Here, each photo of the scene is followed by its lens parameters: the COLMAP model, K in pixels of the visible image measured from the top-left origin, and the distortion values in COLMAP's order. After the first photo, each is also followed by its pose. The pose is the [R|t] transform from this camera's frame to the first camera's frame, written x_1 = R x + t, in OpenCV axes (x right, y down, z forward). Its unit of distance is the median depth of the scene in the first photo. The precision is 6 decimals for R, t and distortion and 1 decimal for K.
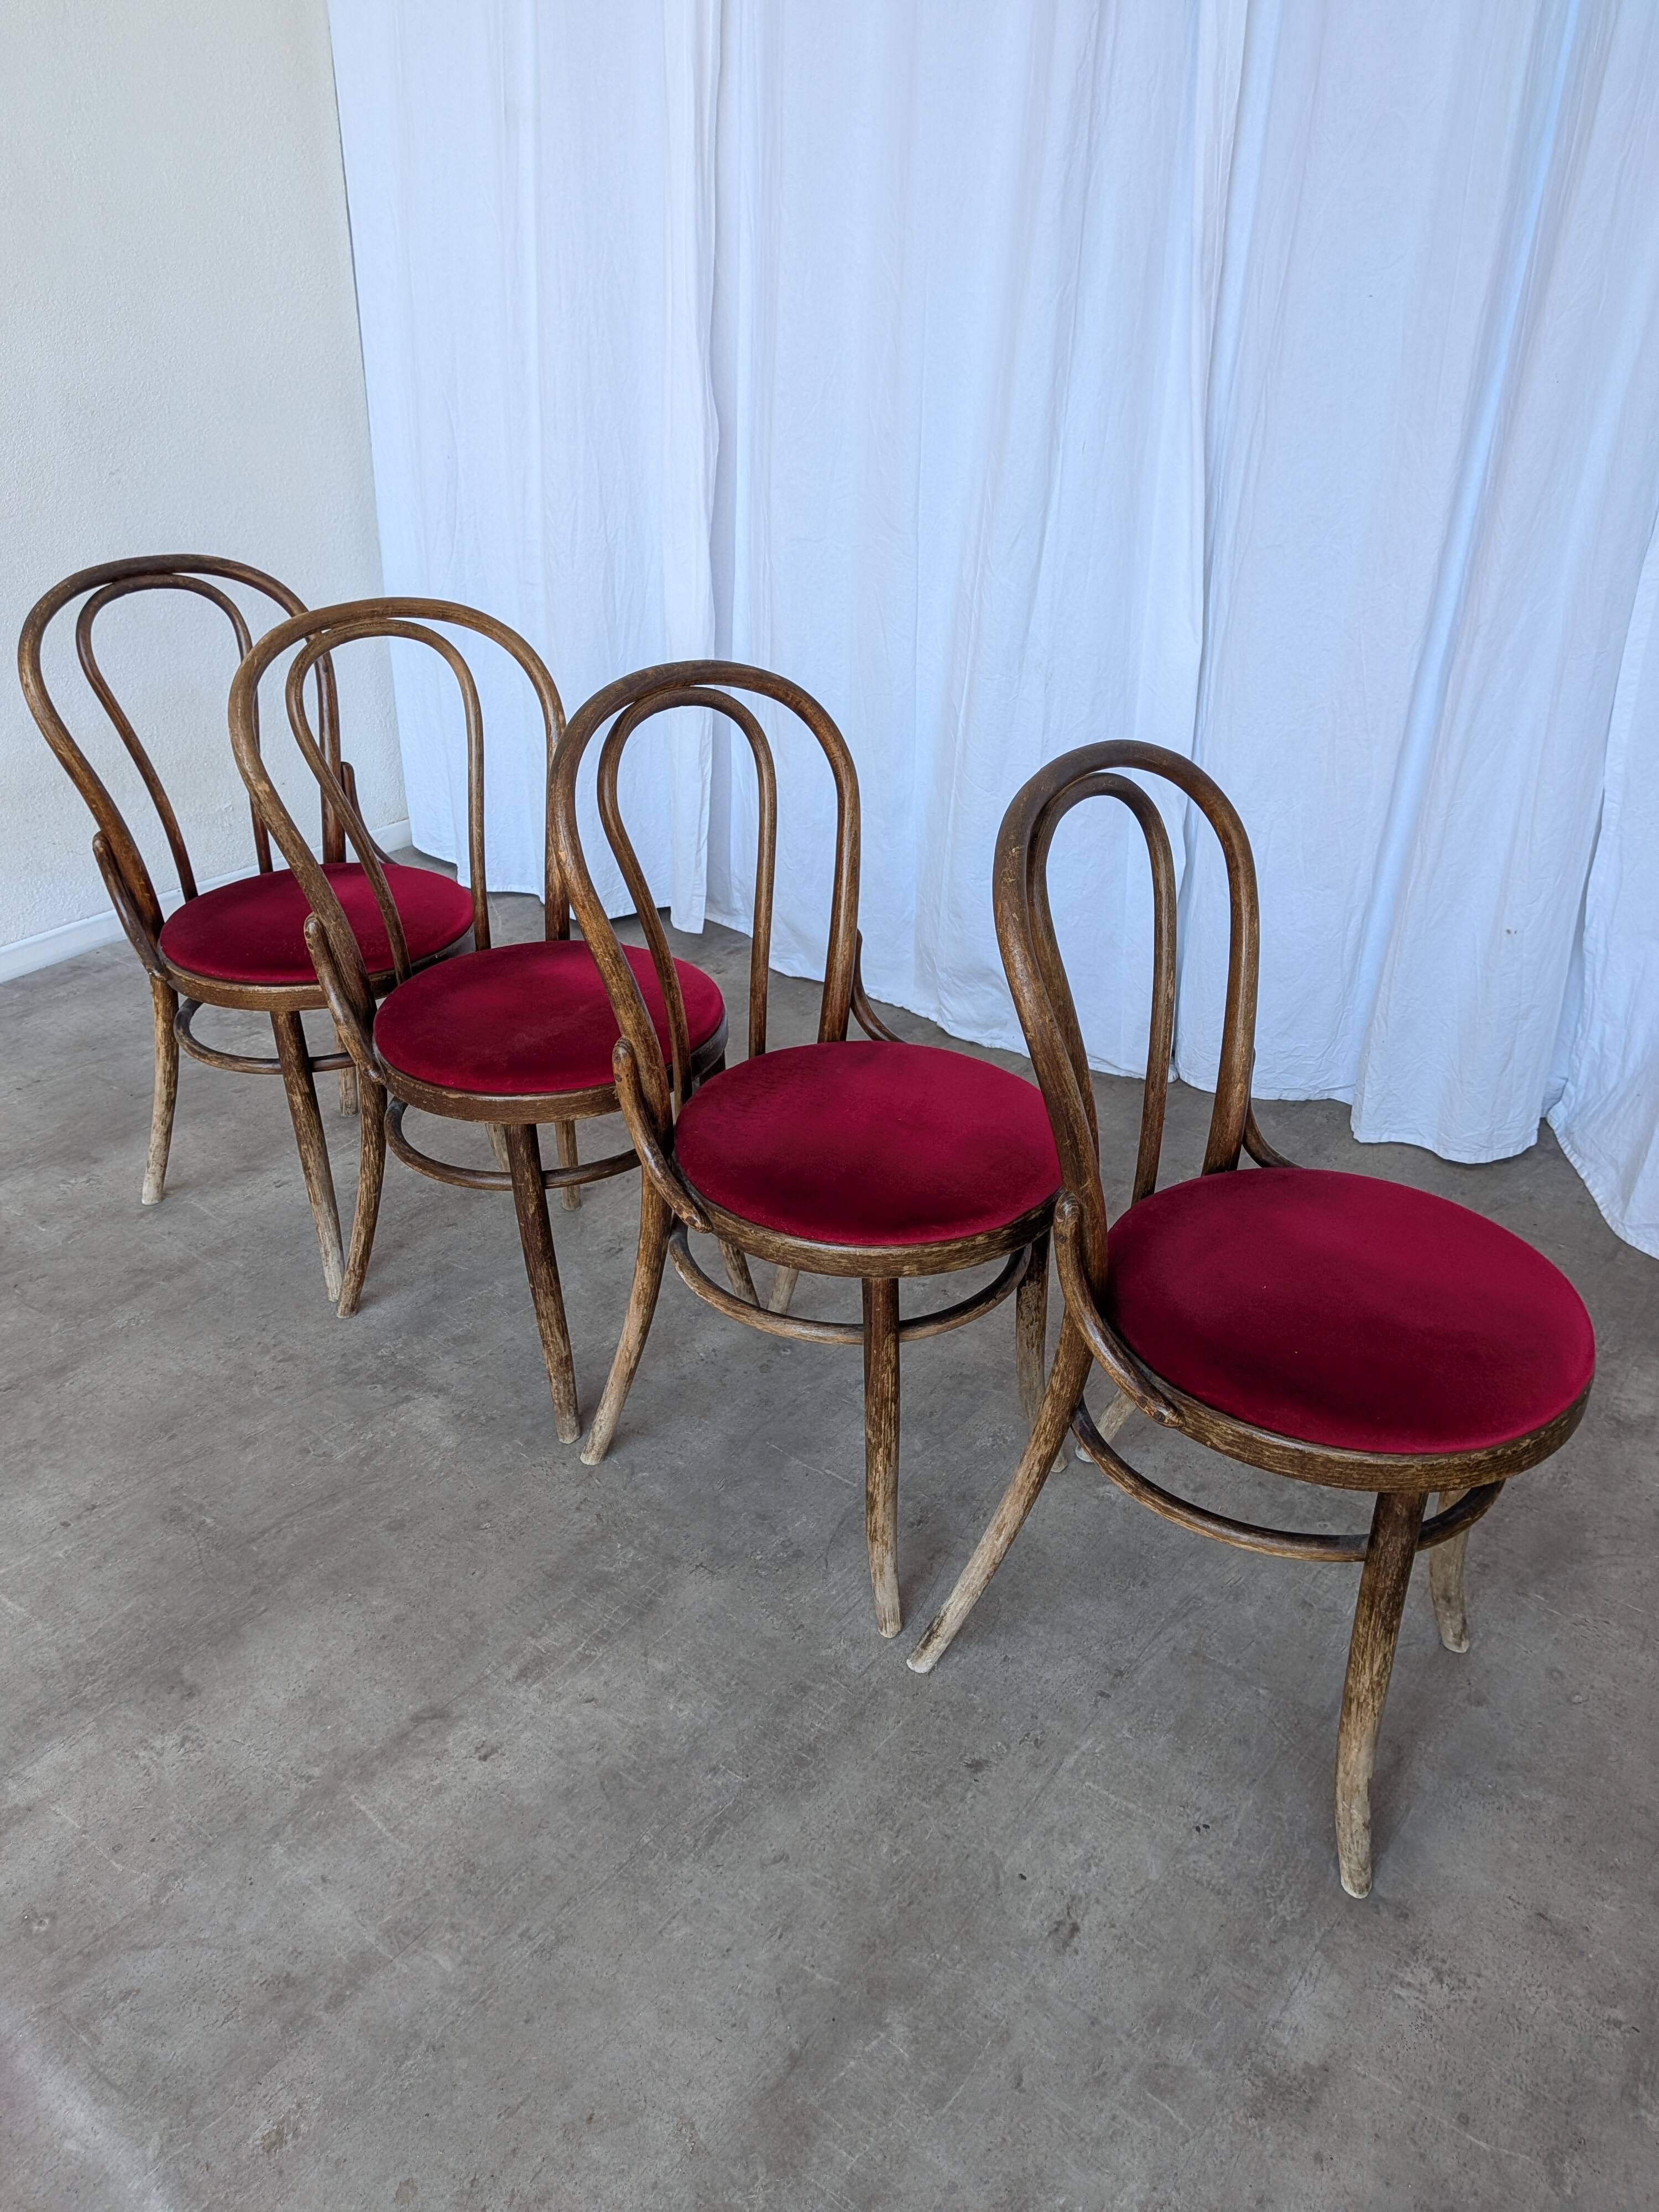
lens RADIAL K [[1627.8, 0, 779.2], [0, 1627.8, 1097.8], [0, 0, 1]] dist [0.055517, -0.111719]
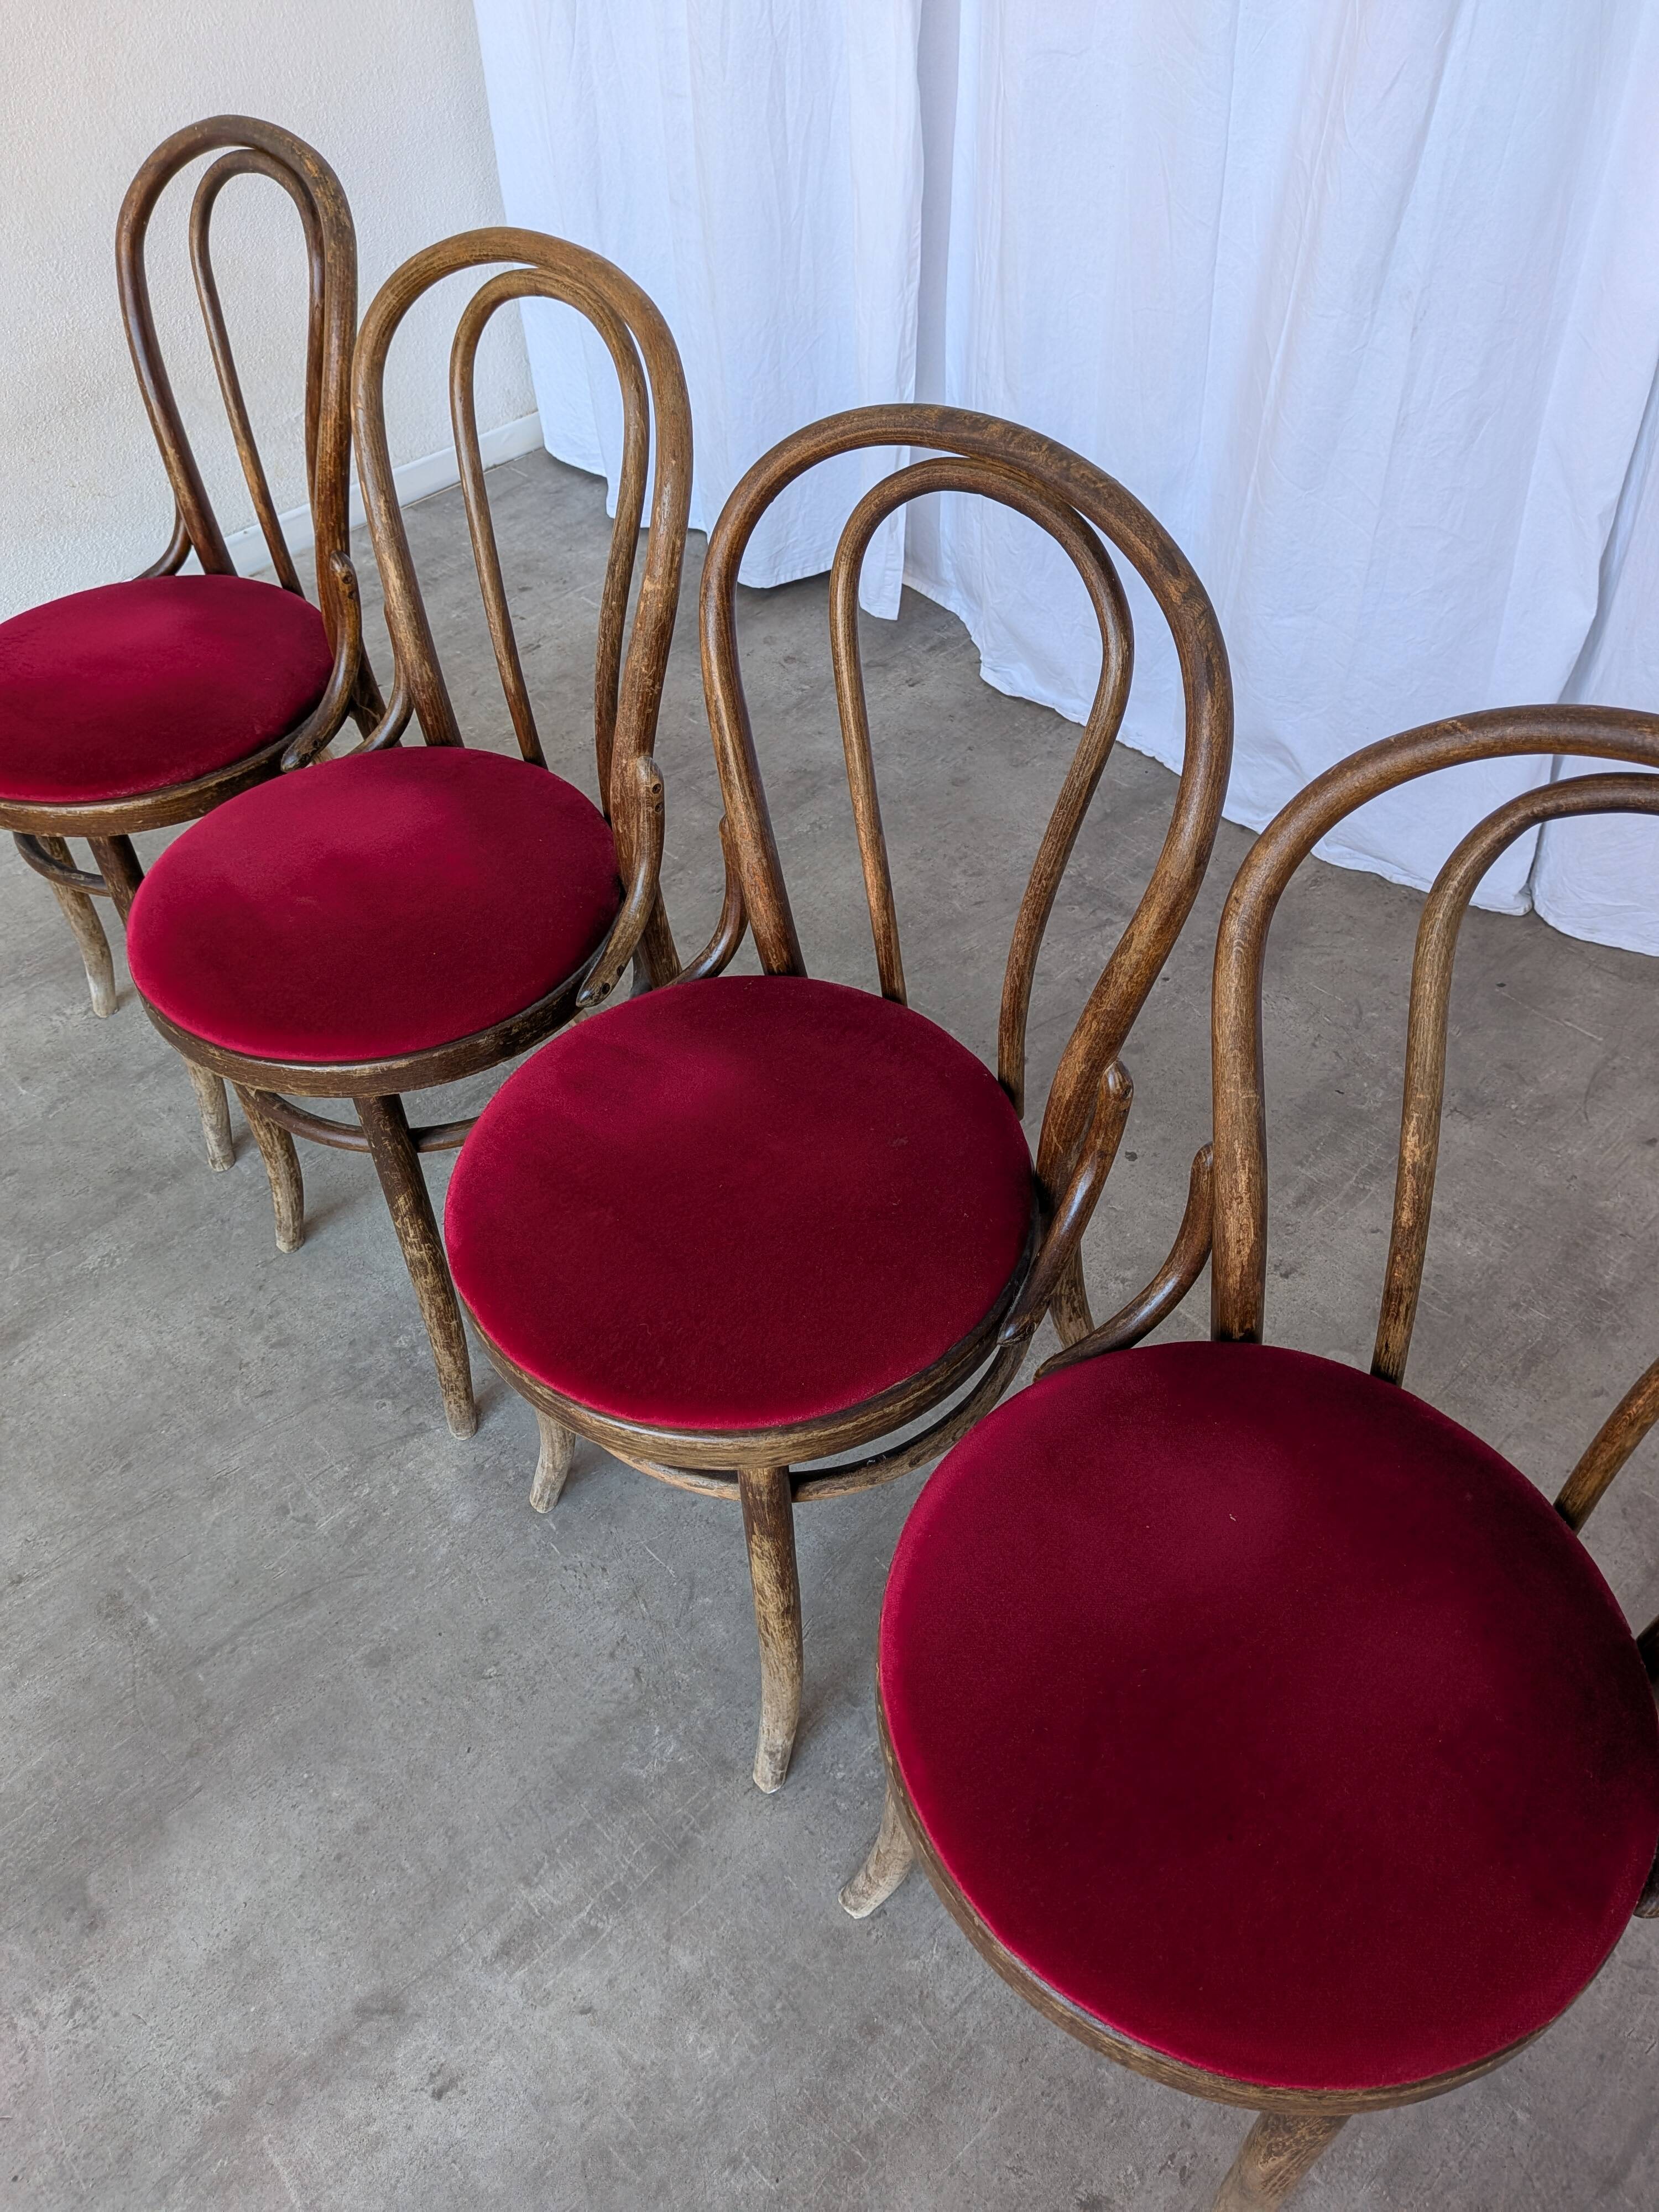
lens RADIAL K [[1638.0, 0, 823.2], [0, 1638.0, 1086.1], [0, 0, 1]] dist [0.026086, -0.066777]
pose [[0.989481, 0.066586, -0.128430, 0.057646], [-0.022594, 0.948011, 0.317436, -0.262863], [0.142890, -0.311195, 0.939543, 0.427239]]
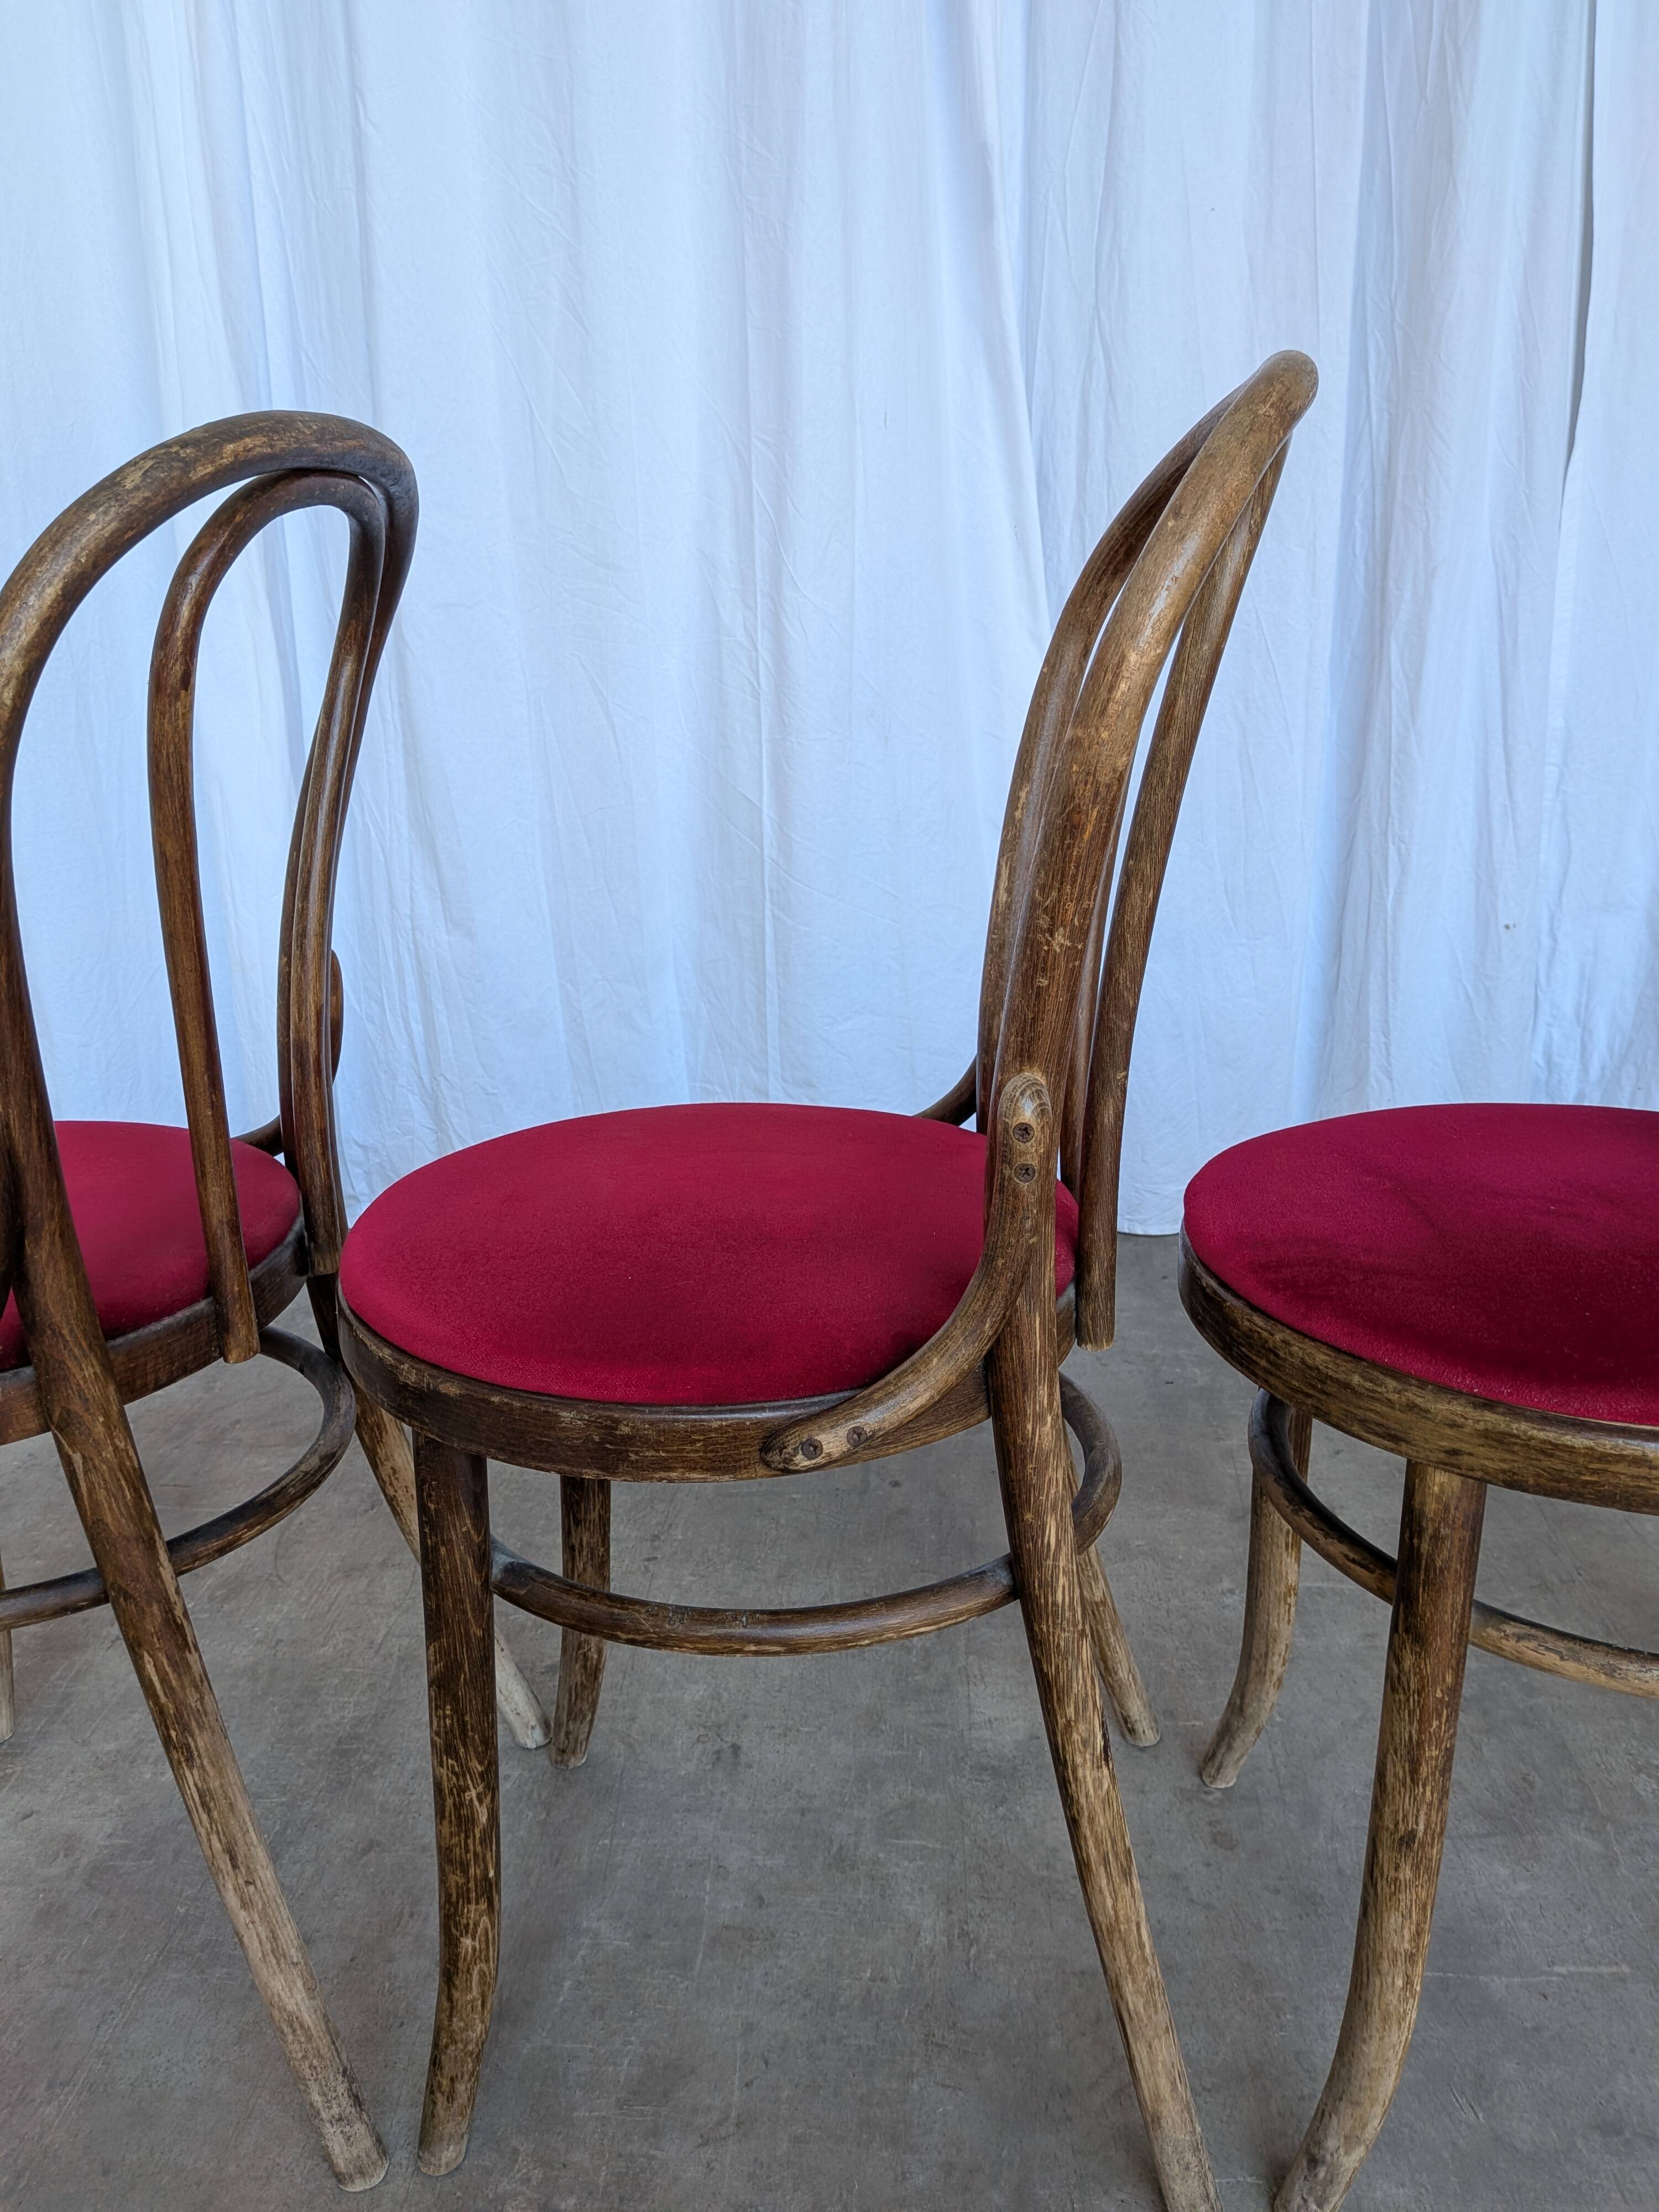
lens RADIAL K [[1638.0, 0, 798.8], [0, 1638.0, 1065.1], [0, 0, 1]] dist [0.026086, -0.066777]
pose [[0.824236, -0.188604, 0.533913, -0.436343], [0.303982, 0.942891, -0.136202, -0.044625], [-0.477734, 0.274562, 0.834498, 0.696274]]
